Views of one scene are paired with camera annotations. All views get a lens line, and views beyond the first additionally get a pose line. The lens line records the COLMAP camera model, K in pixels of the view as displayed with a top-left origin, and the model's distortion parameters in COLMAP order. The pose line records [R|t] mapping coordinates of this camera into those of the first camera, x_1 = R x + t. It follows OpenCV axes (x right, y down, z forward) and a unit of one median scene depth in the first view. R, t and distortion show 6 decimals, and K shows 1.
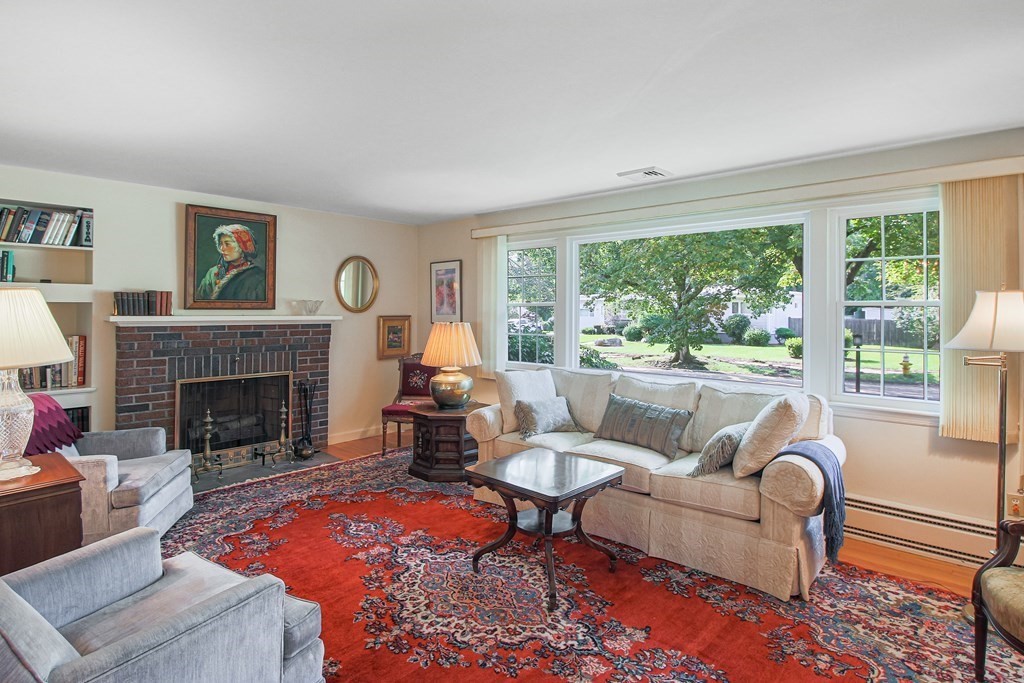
lens RADIAL K [[527.9, 0, 512.2], [0, 527.9, 306.1], [0, 0, 1]] dist [0.001177, -0.010442]
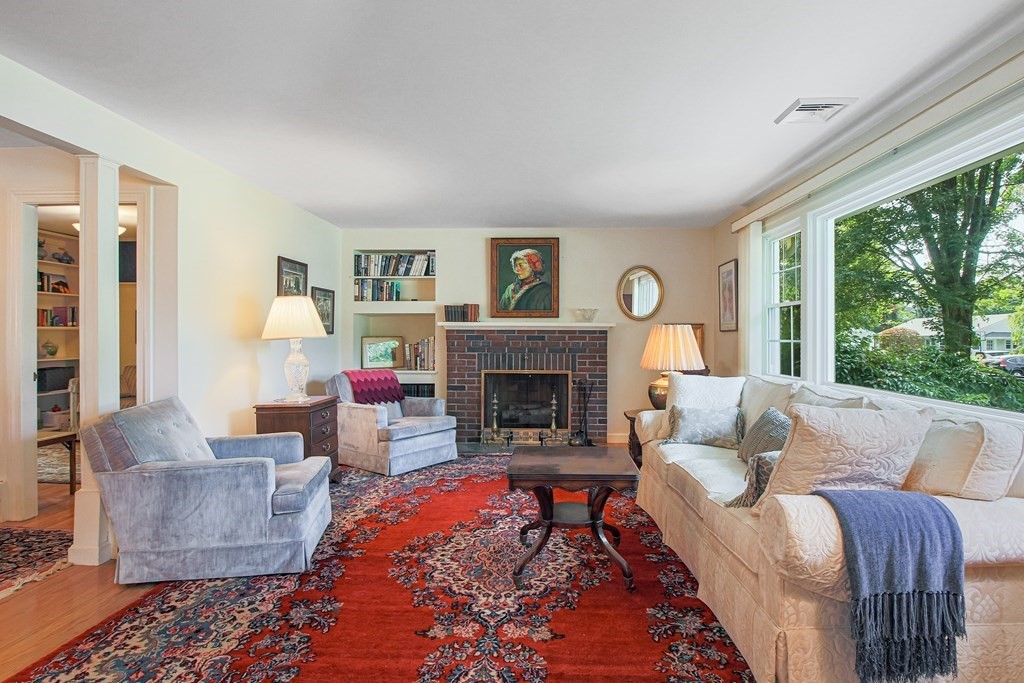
lens RADIAL K [[529.3, 0, 513.0], [0, 529.3, 329.7], [0, 0, 1]] dist [0.000528, -0.013027]
pose [[0.665222, -0.008312, -0.746600, 0.452210], [0.007123, 0.999963, -0.004786, 0.047731], [0.746612, -0.002134, 0.665256, 0.175643]]
